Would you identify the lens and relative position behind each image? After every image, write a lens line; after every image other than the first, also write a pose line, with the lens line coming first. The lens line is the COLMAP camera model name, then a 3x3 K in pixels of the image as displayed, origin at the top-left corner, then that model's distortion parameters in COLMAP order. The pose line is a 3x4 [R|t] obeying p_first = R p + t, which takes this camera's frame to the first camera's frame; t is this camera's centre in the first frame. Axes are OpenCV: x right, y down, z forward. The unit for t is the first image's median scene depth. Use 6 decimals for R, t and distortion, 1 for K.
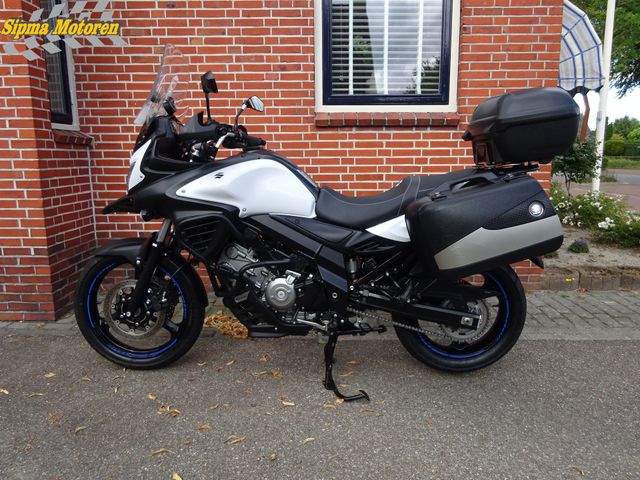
lens RADIAL K [[466.4, 0, 319.7], [0, 466.4, 241.4], [0, 0, 1]] dist [0.002925, -0.007167]
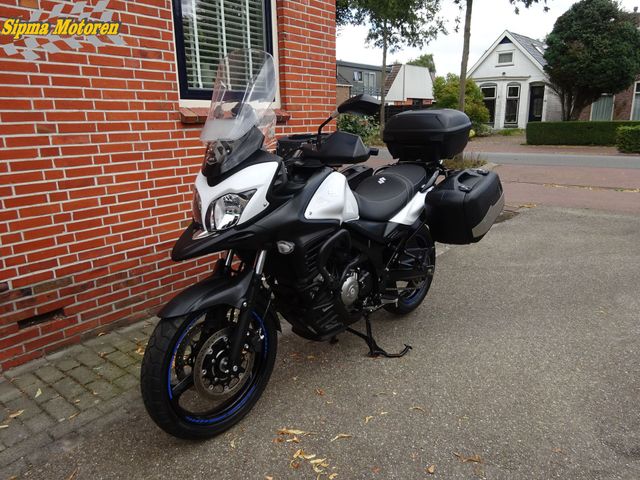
lens RADIAL K [[466.4, 0, 315.7], [0, 466.4, 242.3], [0, 0, 1]] dist [0.002925, -0.007167]
pose [[0.614990, -0.205055, 0.761406, -0.603232], [0.154294, 0.978224, 0.138822, -0.109129], [-0.773292, 0.032106, 0.633237, 0.239264]]
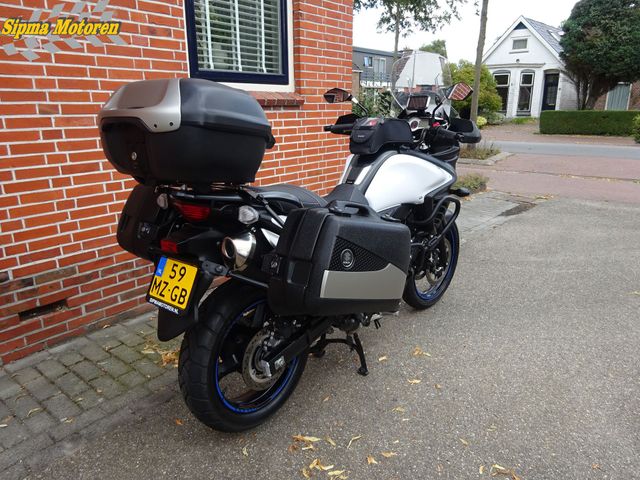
lens RADIAL K [[466.4, 0, 315.8], [0, 466.4, 241.5], [0, 0, 1]] dist [0.002925, -0.007167]
pose [[0.628002, -0.214896, 0.747953, -0.577846], [0.140514, 0.976632, 0.162619, -0.113759], [-0.765421, 0.002973, 0.643523, 0.280886]]
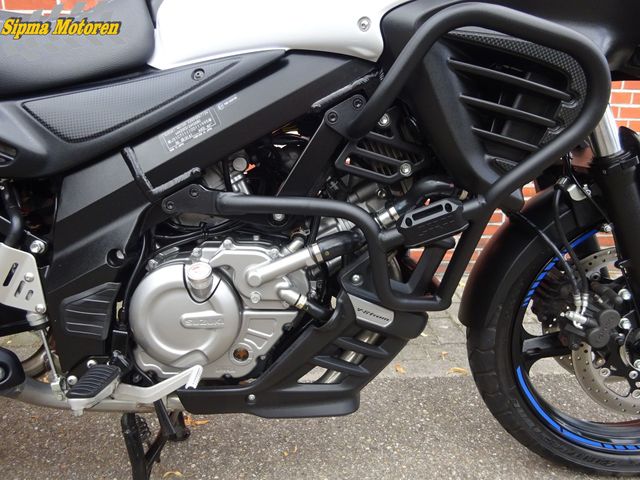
lens RADIAL K [[466.4, 0, 319.1], [0, 466.4, 228.4], [0, 0, 1]] dist [0.002925, -0.007167]
pose [[0.998717, -0.002278, 0.050585, 0.029848], [0.000657, 0.999486, 0.032046, 0.029767], [-0.050632, -0.031972, 0.998205, 0.429373]]
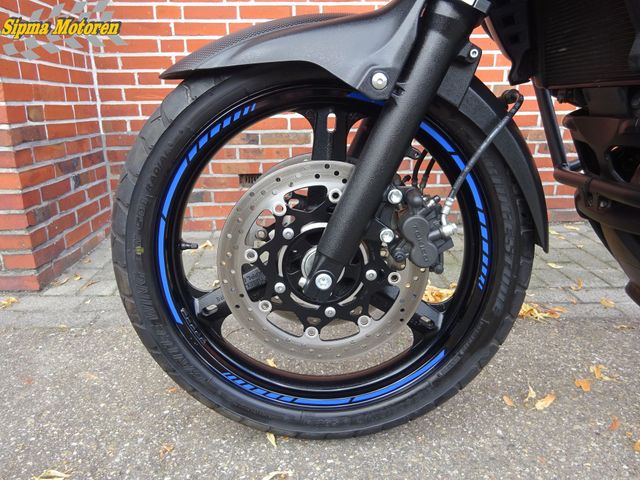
lens RADIAL K [[466.4, 0, 322.9], [0, 466.4, 239.1], [0, 0, 1]] dist [0.002925, -0.007167]
pose [[0.998159, -0.022482, 0.056332, -0.280468], [0.016323, 0.994070, 0.107506, 0.066149], [-0.058415, -0.106389, 0.992607, 0.476750]]
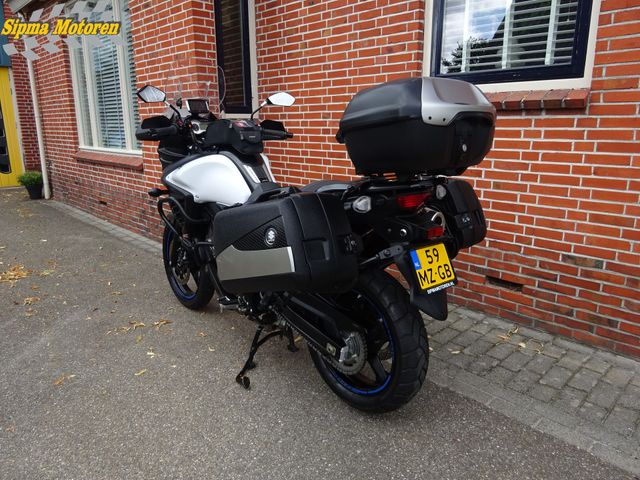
lens RADIAL K [[466.4, 0, 319.6], [0, 466.4, 241.0], [0, 0, 1]] dist [0.002925, -0.007167]
pose [[0.695900, 0.178182, -0.695683, 0.551659], [-0.131809, 0.983964, 0.120168, -0.086858], [0.705939, 0.008072, 0.708226, 0.236519]]
